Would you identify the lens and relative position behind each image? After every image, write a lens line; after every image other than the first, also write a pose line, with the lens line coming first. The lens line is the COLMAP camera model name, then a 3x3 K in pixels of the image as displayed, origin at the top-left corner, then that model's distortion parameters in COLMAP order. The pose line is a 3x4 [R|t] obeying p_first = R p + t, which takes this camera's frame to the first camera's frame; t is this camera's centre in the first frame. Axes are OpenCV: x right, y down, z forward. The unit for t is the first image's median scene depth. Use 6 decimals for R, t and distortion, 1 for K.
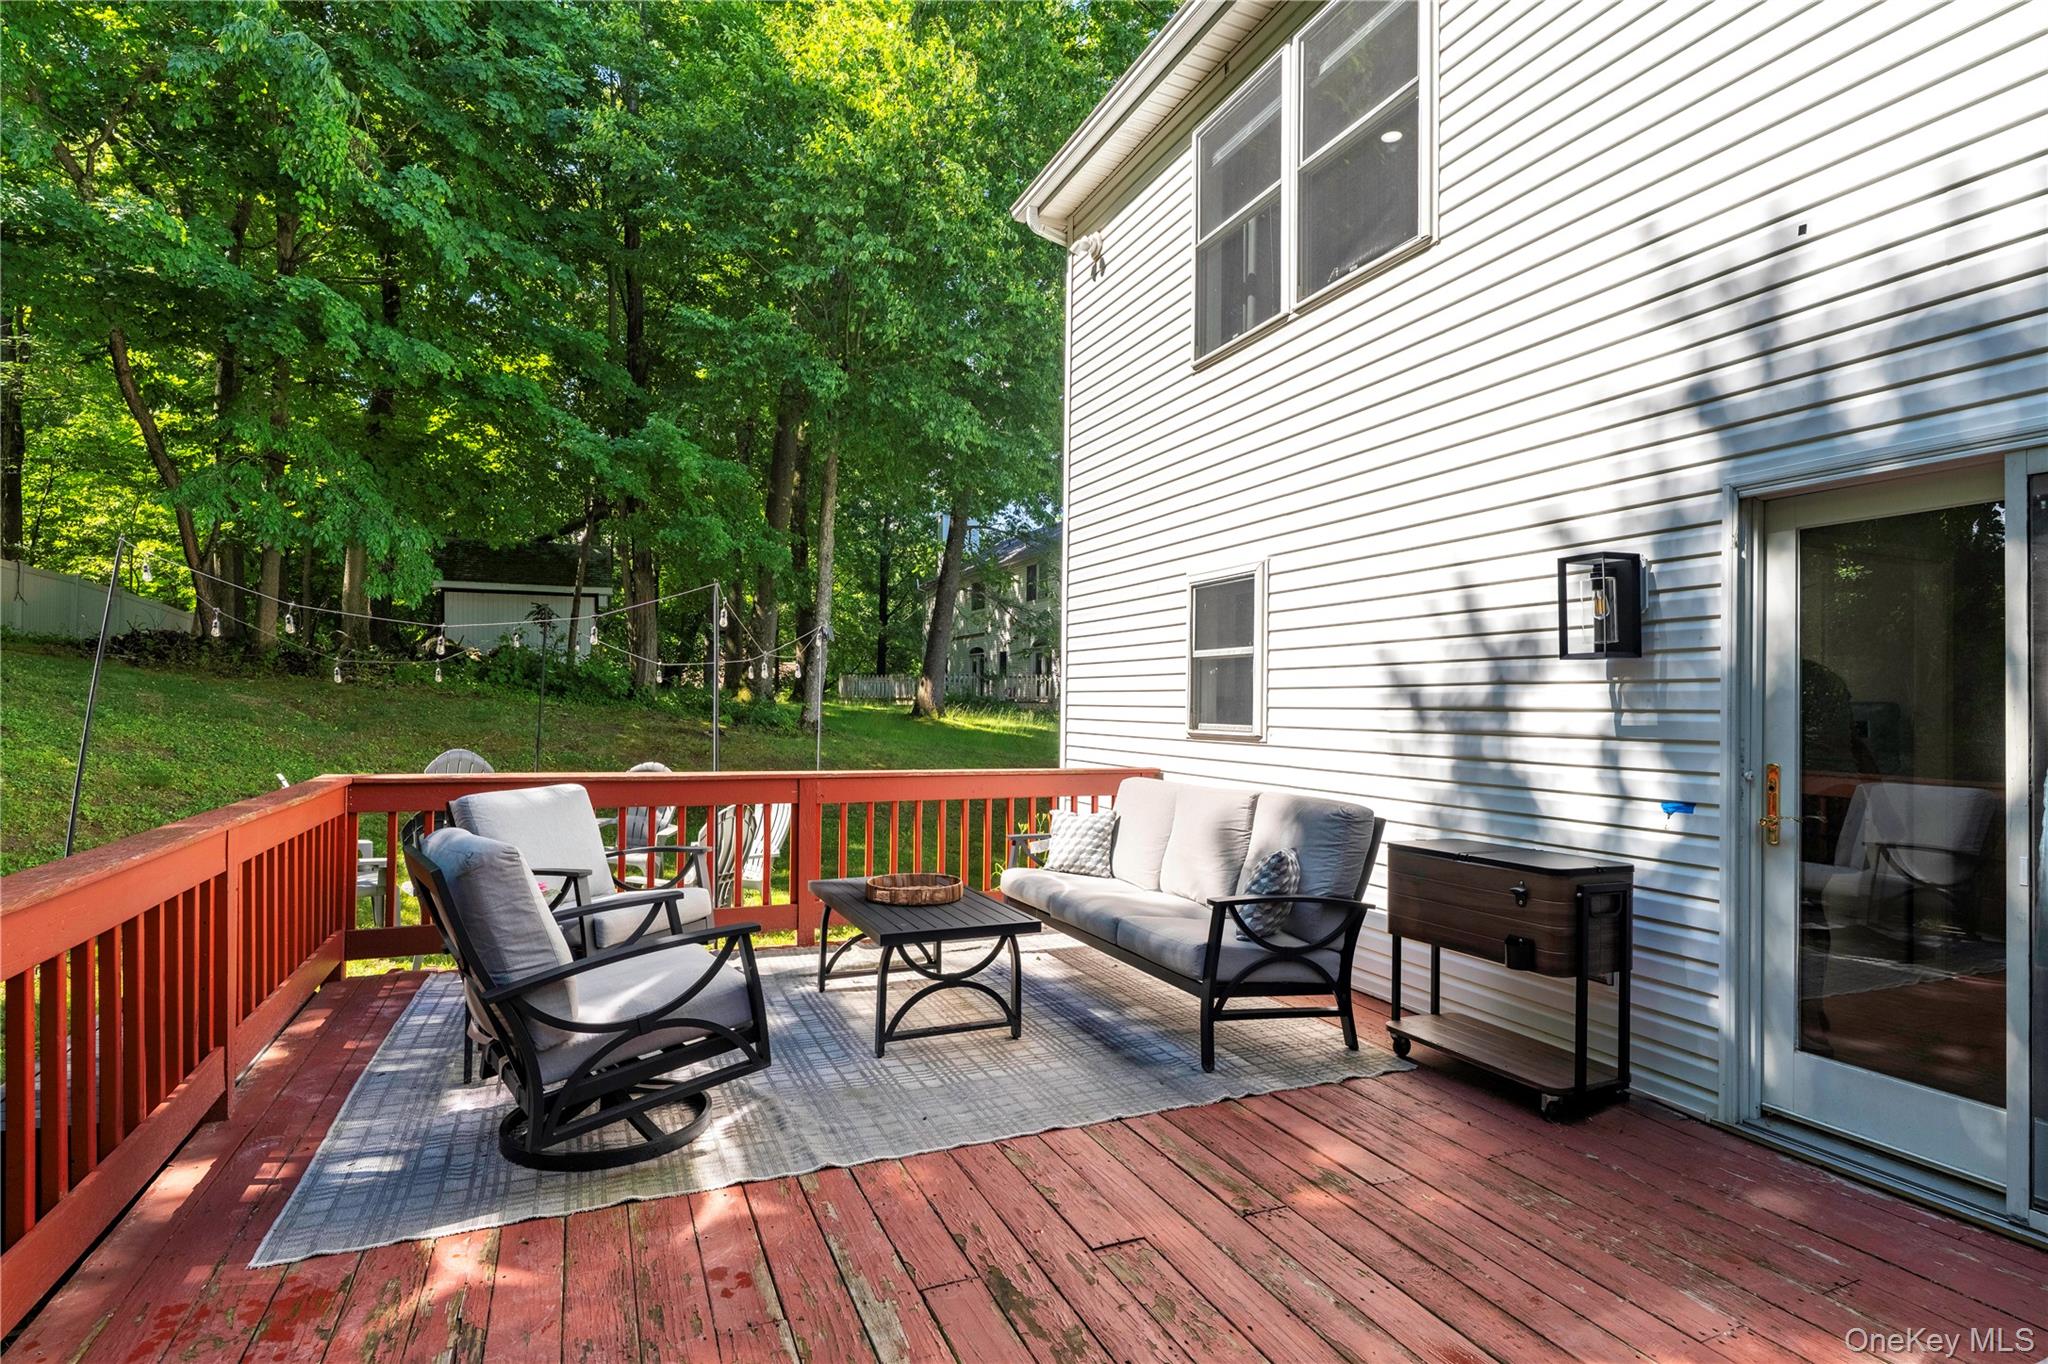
lens RADIAL K [[1014.2, 0, 1024.0], [0, 1014.2, 682.0], [0, 0, 1]] dist [-0.003283, -0.000906]
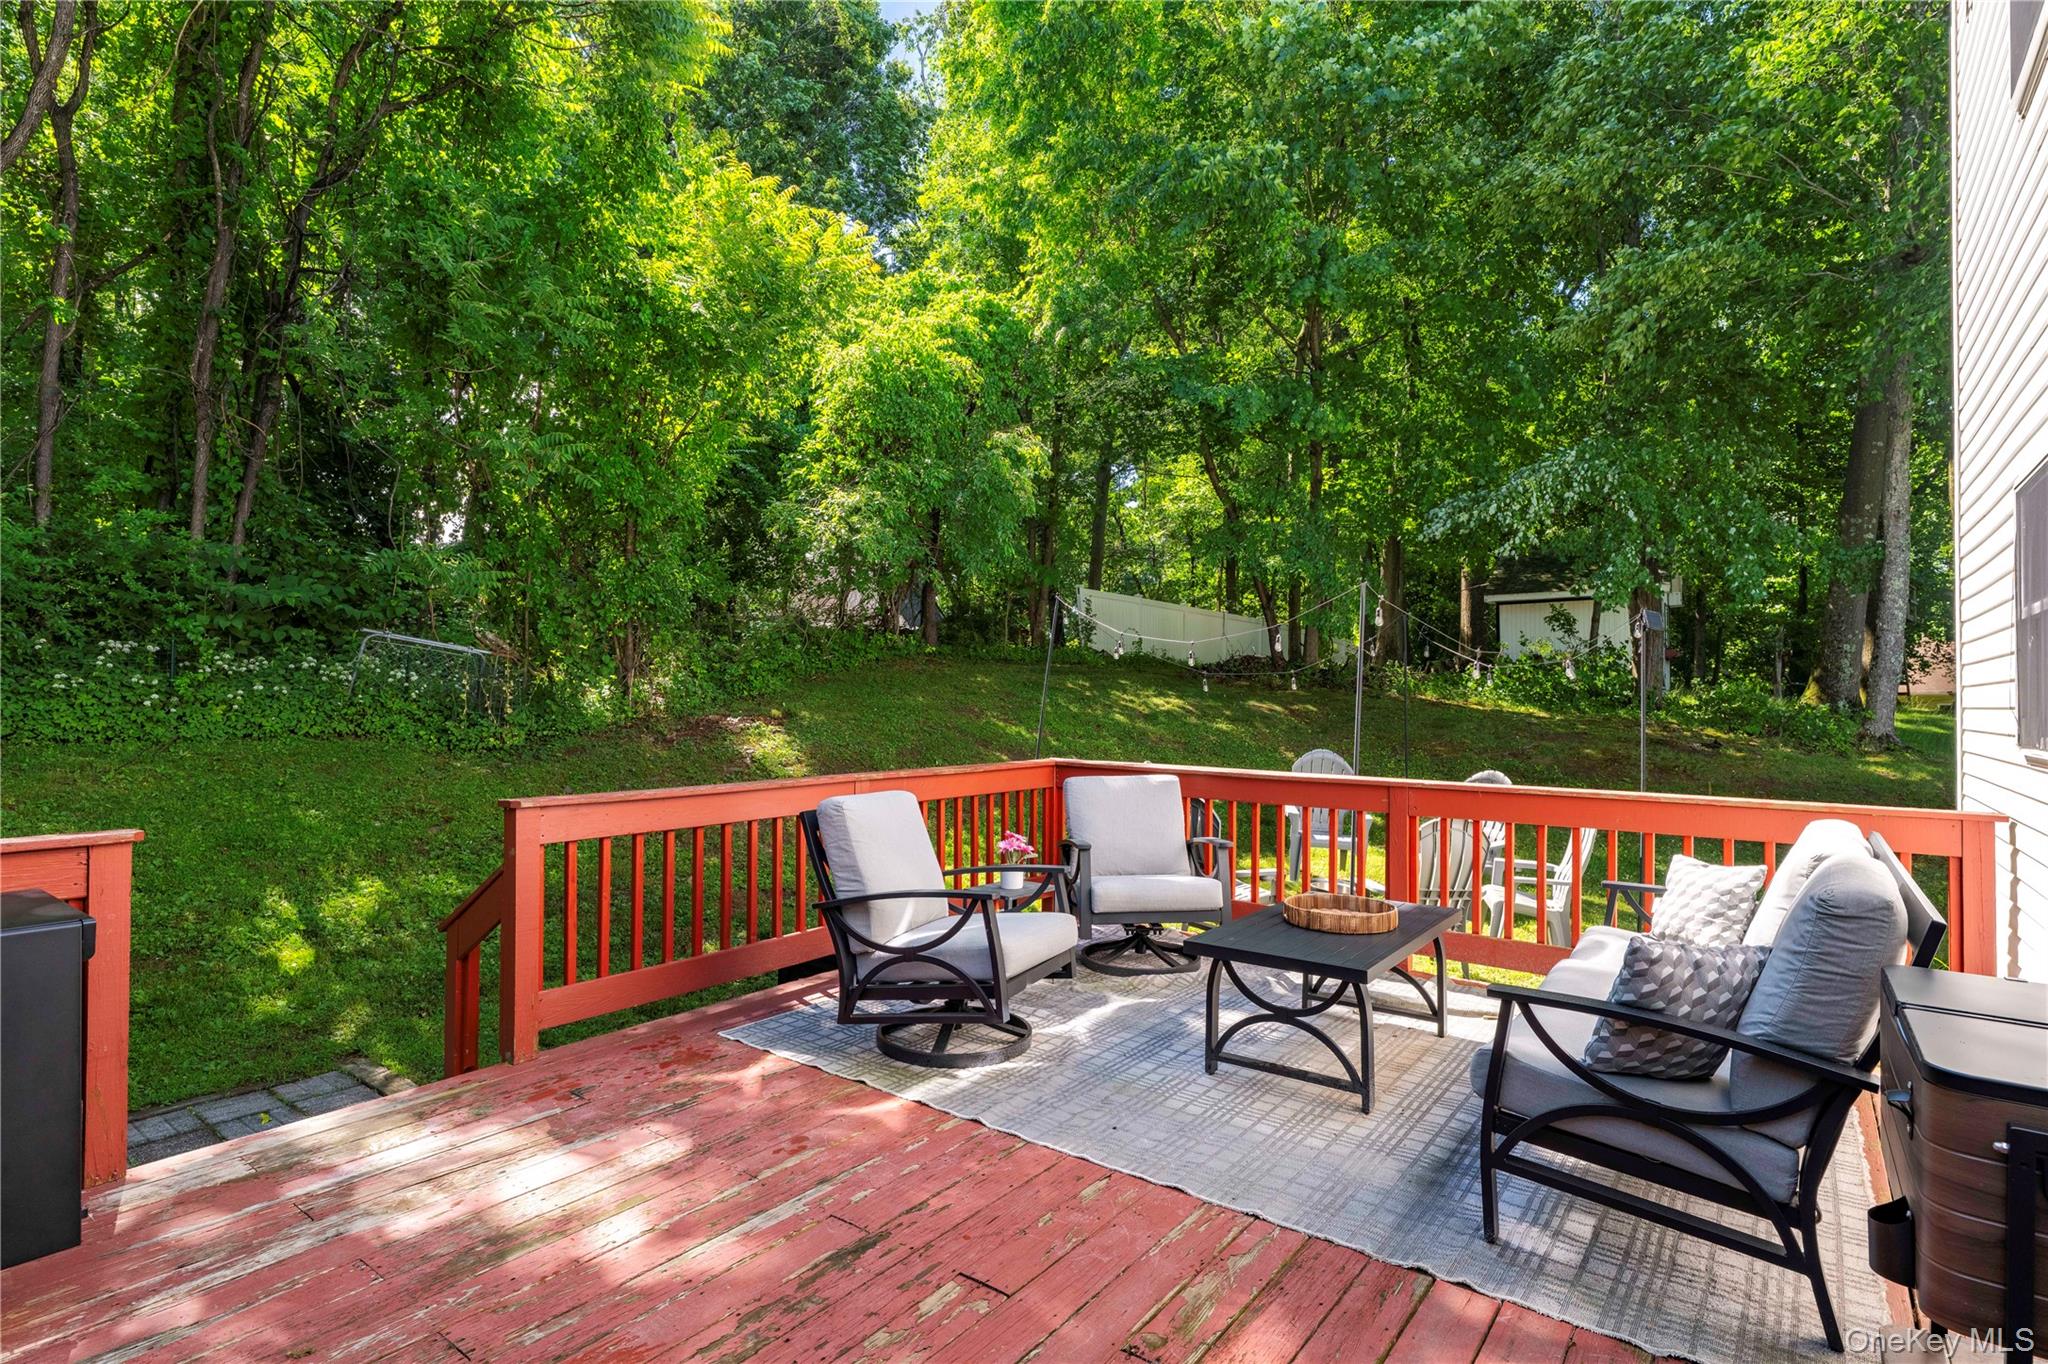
lens RADIAL K [[1014.2, 0, 1024.0], [0, 1014.2, 682.0], [0, 0, 1]] dist [-0.003283, -0.000906]
pose [[0.484412, -0.025725, -0.874461, 0.612290], [0.017100, 0.999655, -0.019935, 0.019385], [0.874673, -0.005297, 0.484685, 0.389878]]
